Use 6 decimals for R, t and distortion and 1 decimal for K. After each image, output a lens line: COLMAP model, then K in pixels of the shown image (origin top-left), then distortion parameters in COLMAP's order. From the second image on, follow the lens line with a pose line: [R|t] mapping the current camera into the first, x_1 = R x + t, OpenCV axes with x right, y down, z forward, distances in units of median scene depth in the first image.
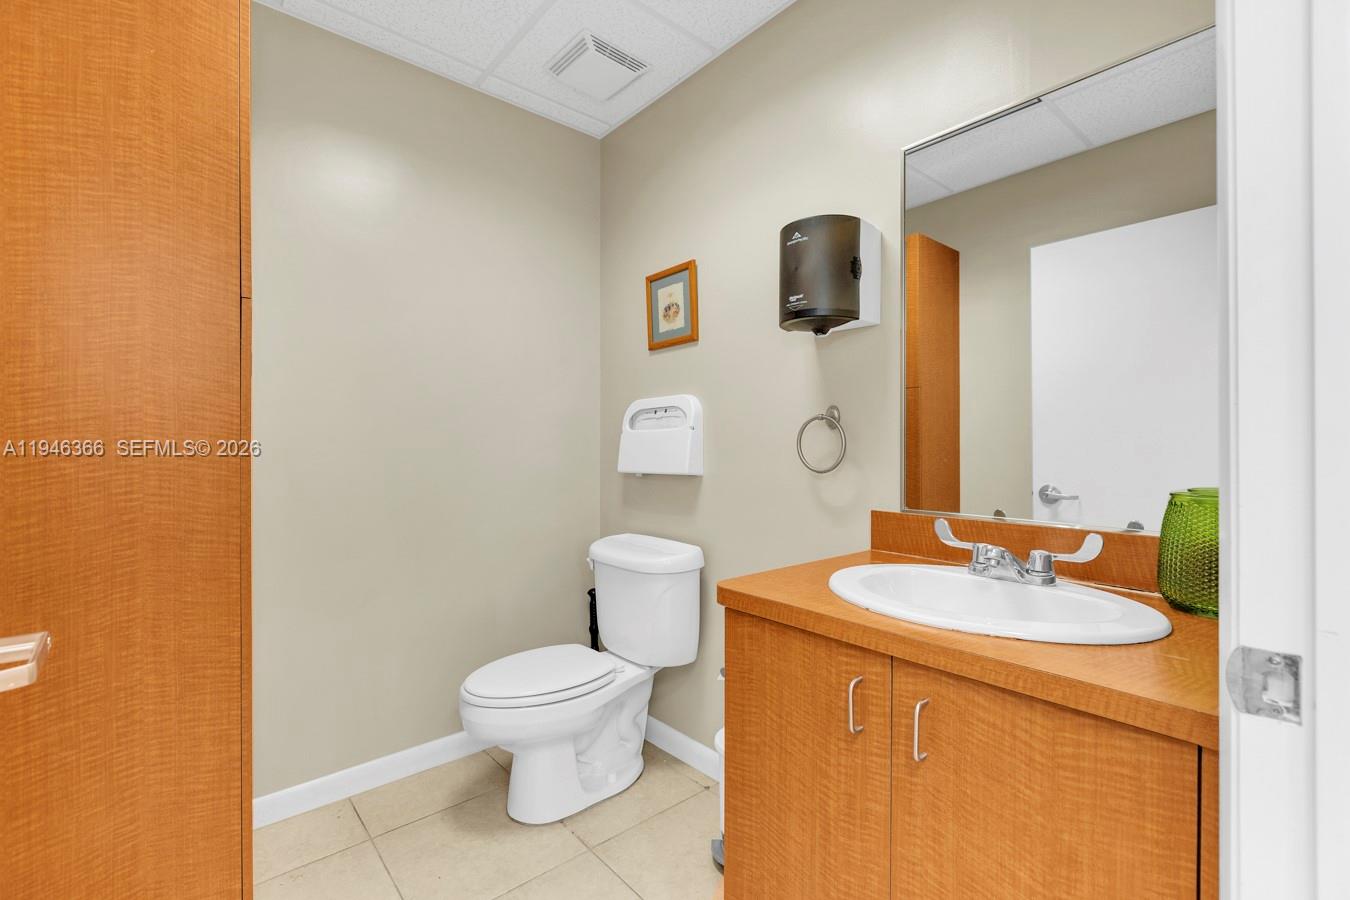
lens RADIAL K [[596.5, 0, 676.6], [0, 596.5, 445.7], [0, 0, 1]] dist [-0.000358, -0.000500]
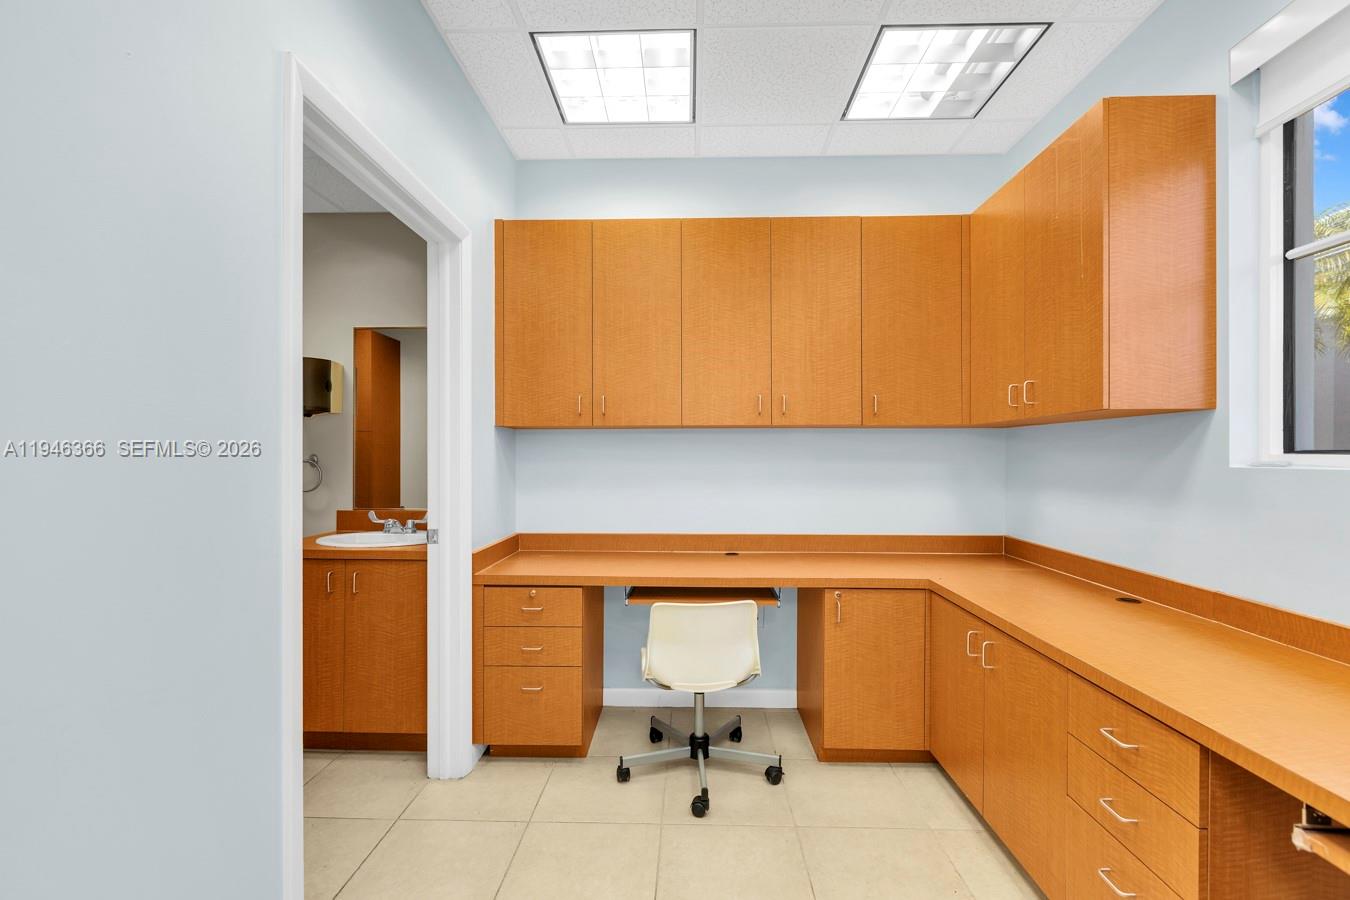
lens RADIAL K [[603.5, 0, 676.3], [0, 603.5, 458.1], [0, 0, 1]] dist [-0.000418, -0.000801]
pose [[0.674070, 0.002785, 0.738662, -0.452194], [-0.003081, 0.999995, -0.000958, -0.074822], [-0.738661, -0.001630, 0.674075, -1.359586]]
